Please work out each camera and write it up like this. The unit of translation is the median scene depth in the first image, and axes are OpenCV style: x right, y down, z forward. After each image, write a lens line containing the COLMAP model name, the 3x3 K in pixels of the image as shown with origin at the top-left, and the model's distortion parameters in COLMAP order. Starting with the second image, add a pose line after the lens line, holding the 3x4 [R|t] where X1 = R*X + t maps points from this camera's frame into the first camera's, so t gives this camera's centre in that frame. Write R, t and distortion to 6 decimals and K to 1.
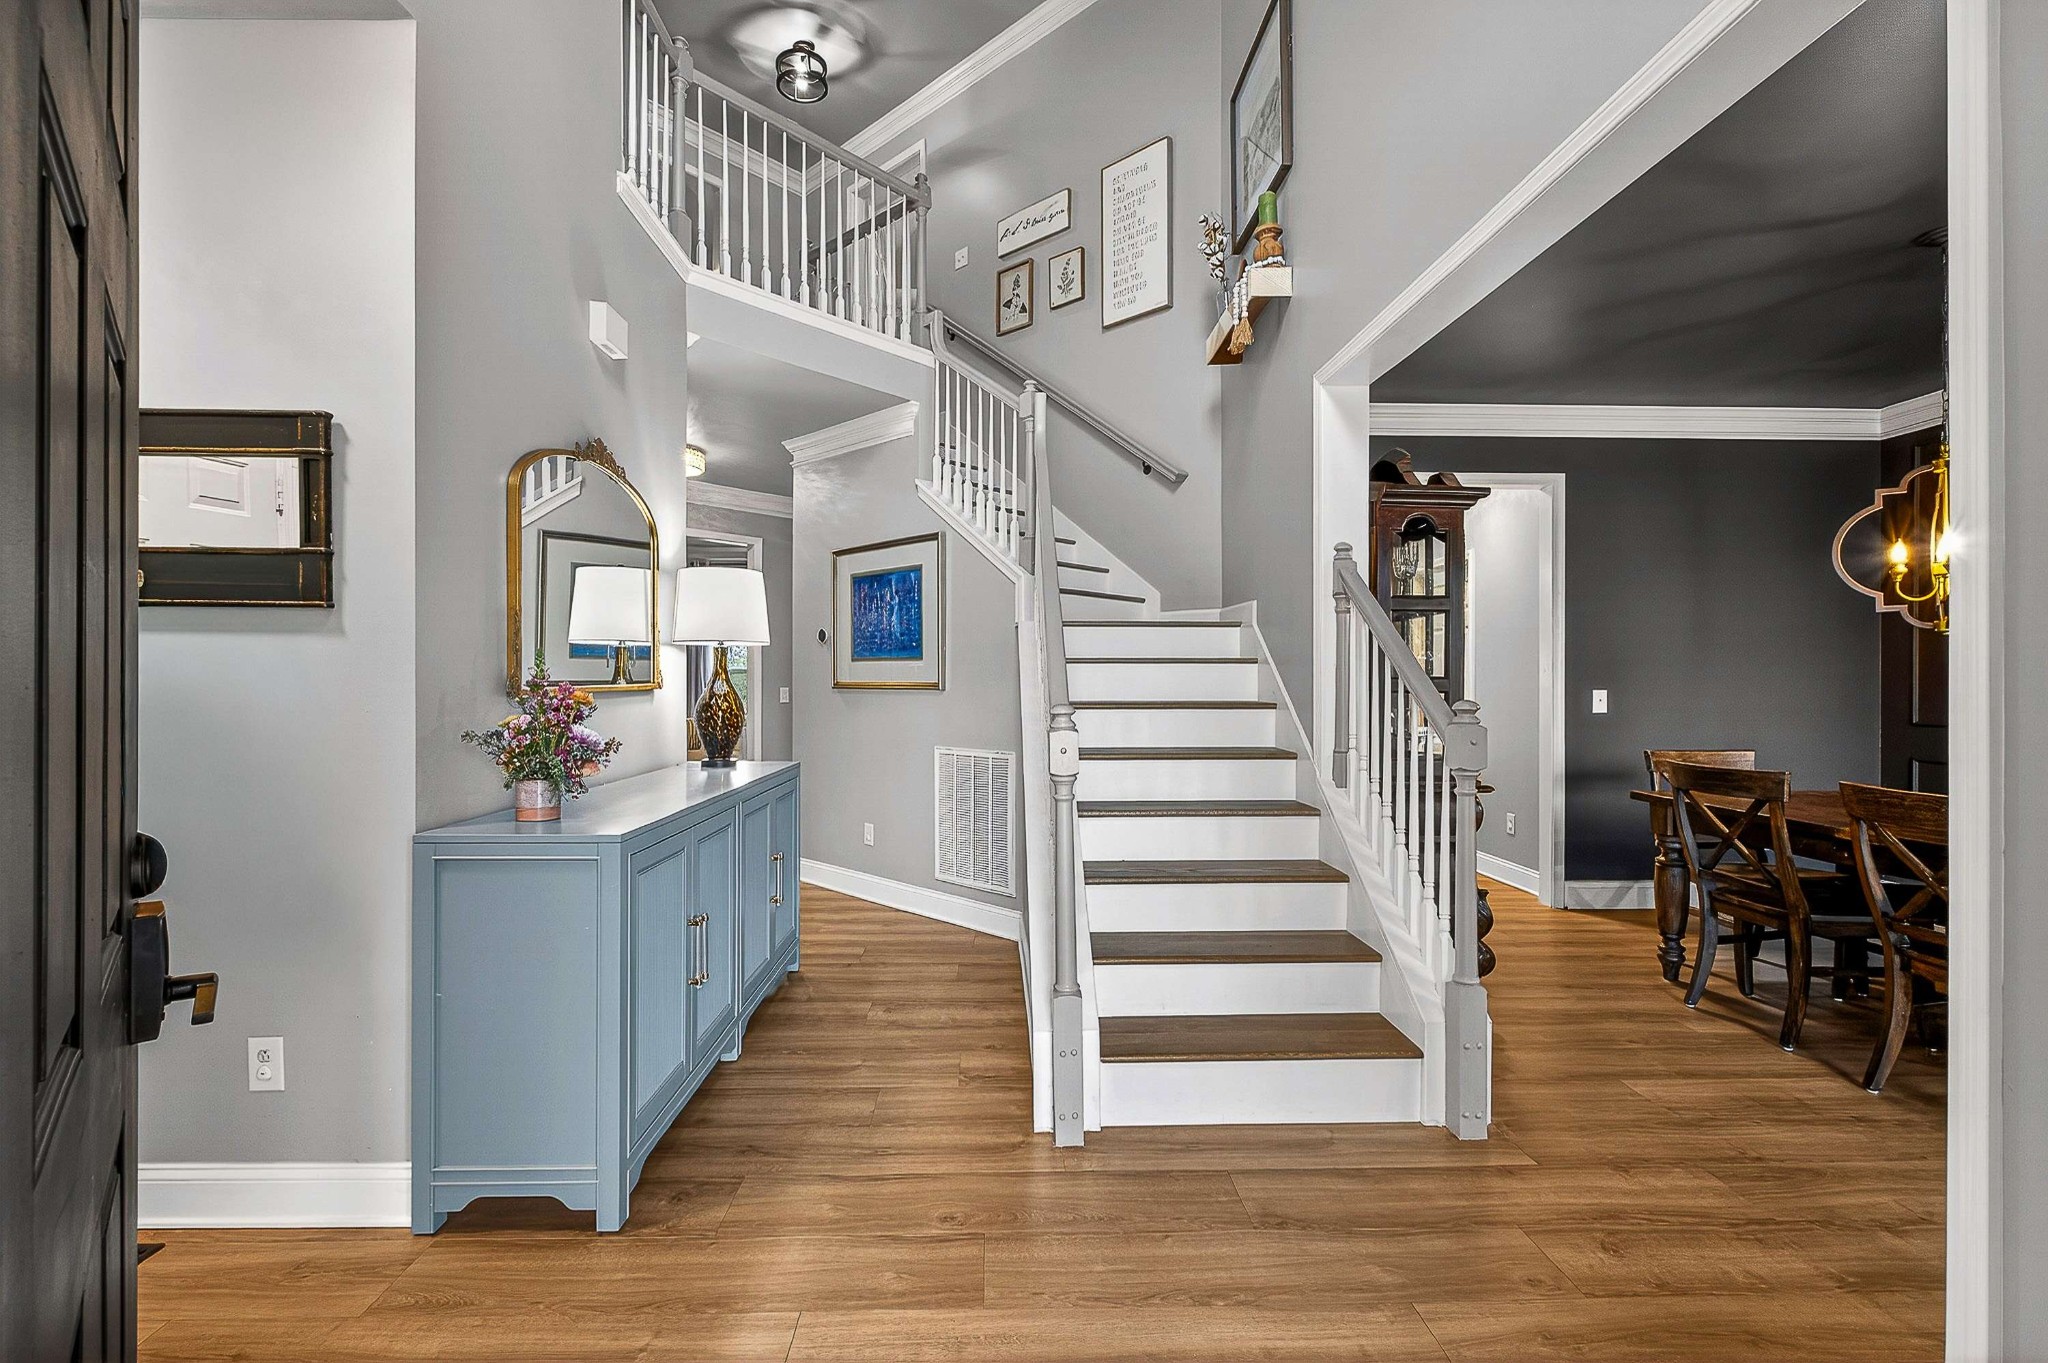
lens RADIAL K [[890.2, 0, 1013.1], [0, 890.2, 684.5], [0, 0, 1]] dist [-0.003413, -0.000696]
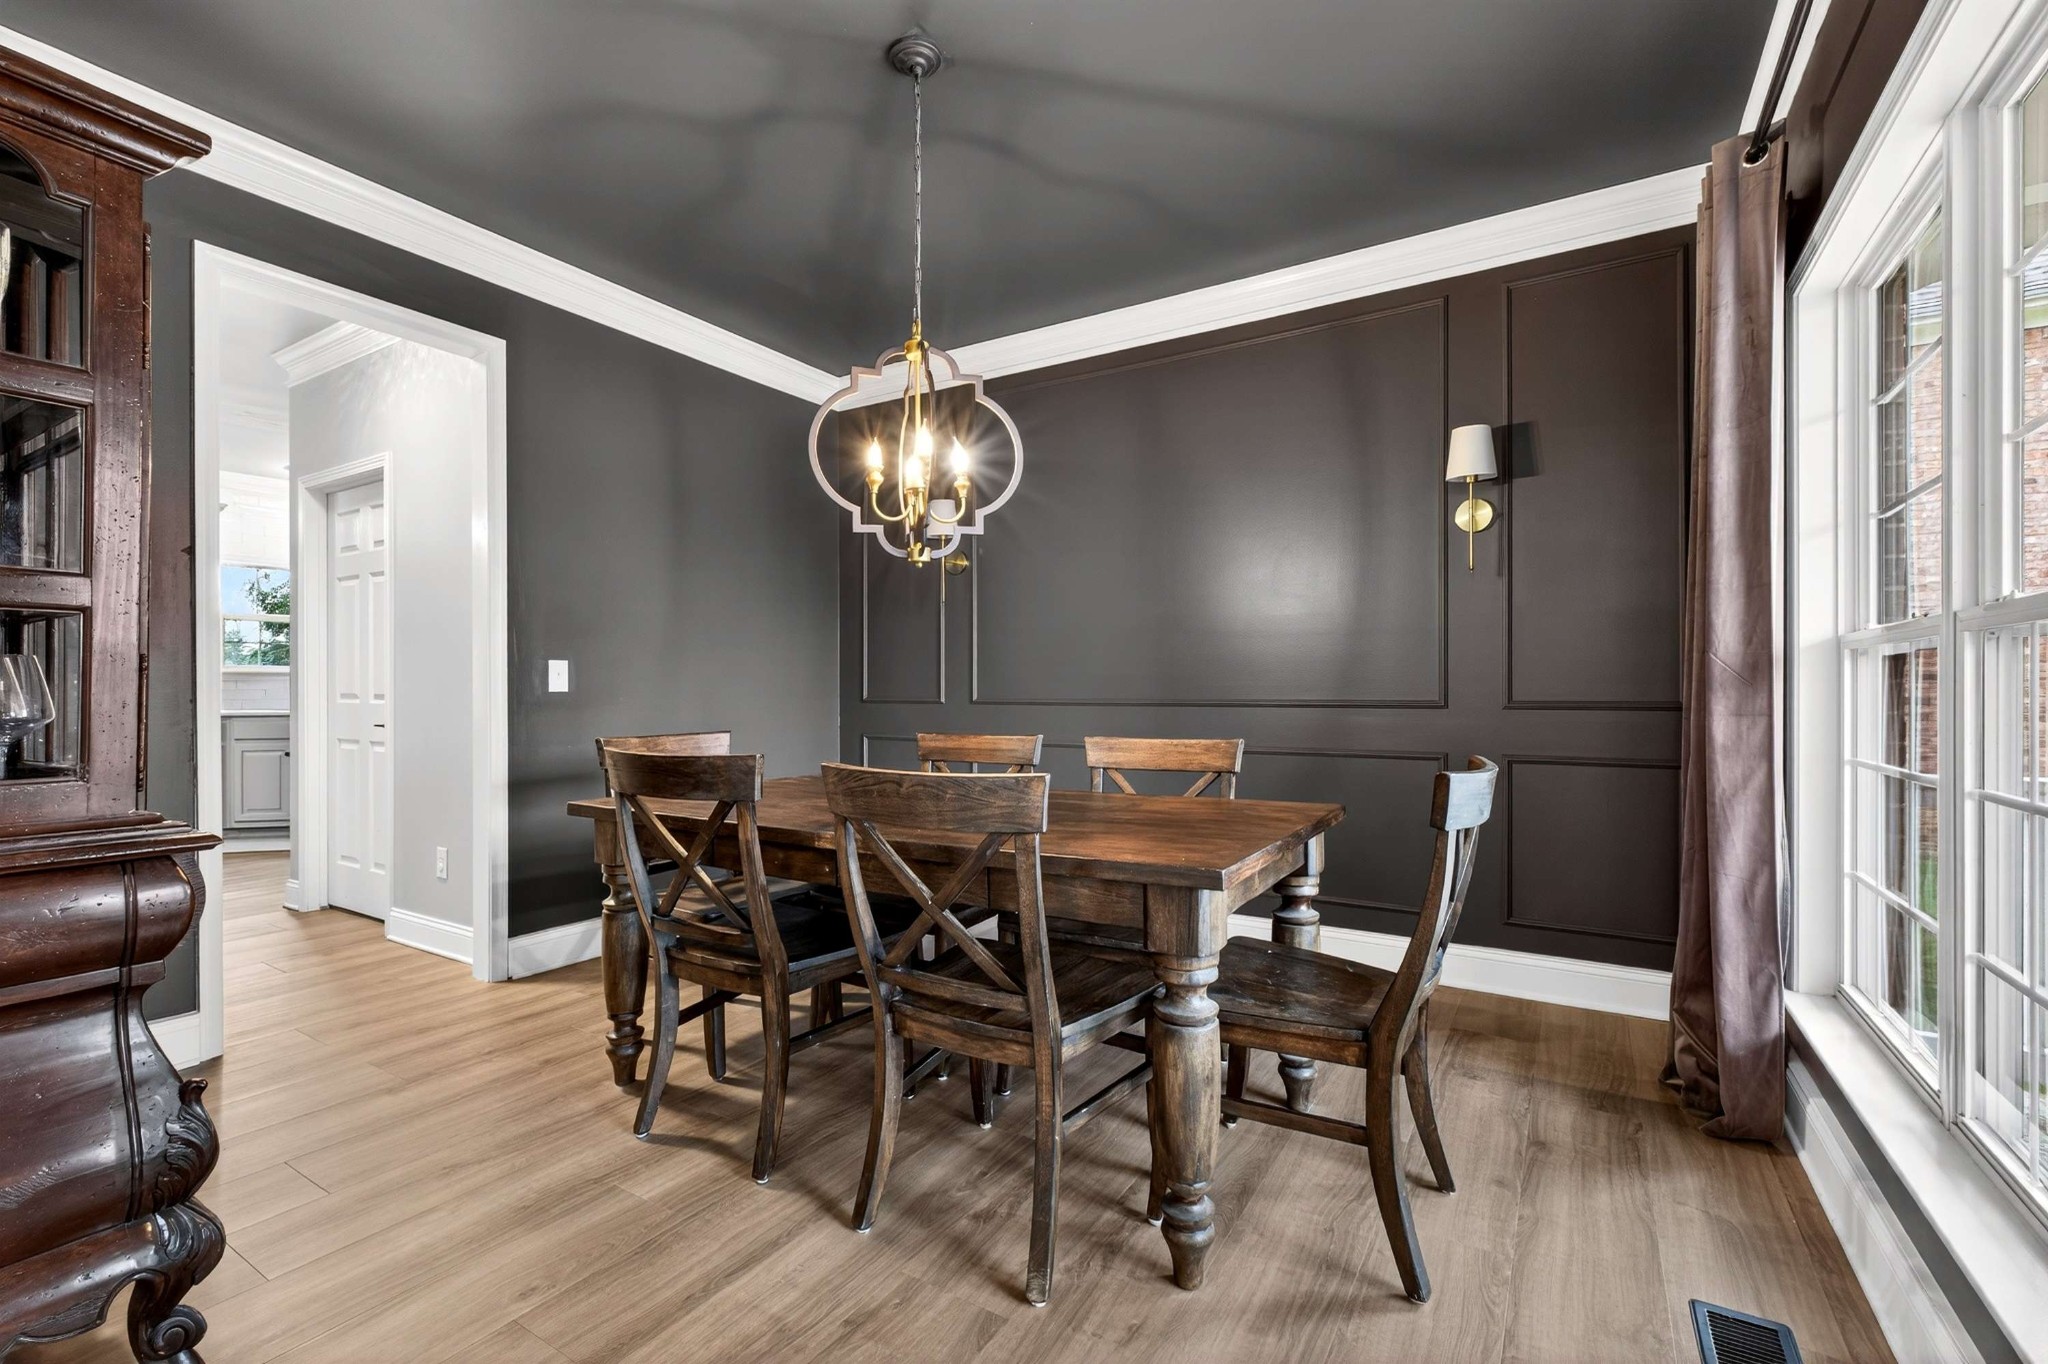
lens RADIAL K [[890.2, 0, 1018.7], [0, 890.2, 686.2], [0, 0, 1]] dist [-0.003413, -0.000696]
pose [[0.548784, -0.002848, 0.835960, 0.403065], [0.007287, 0.999972, -0.001377, 0.047438], [-0.835933, 0.006848, 0.548789, 0.450187]]
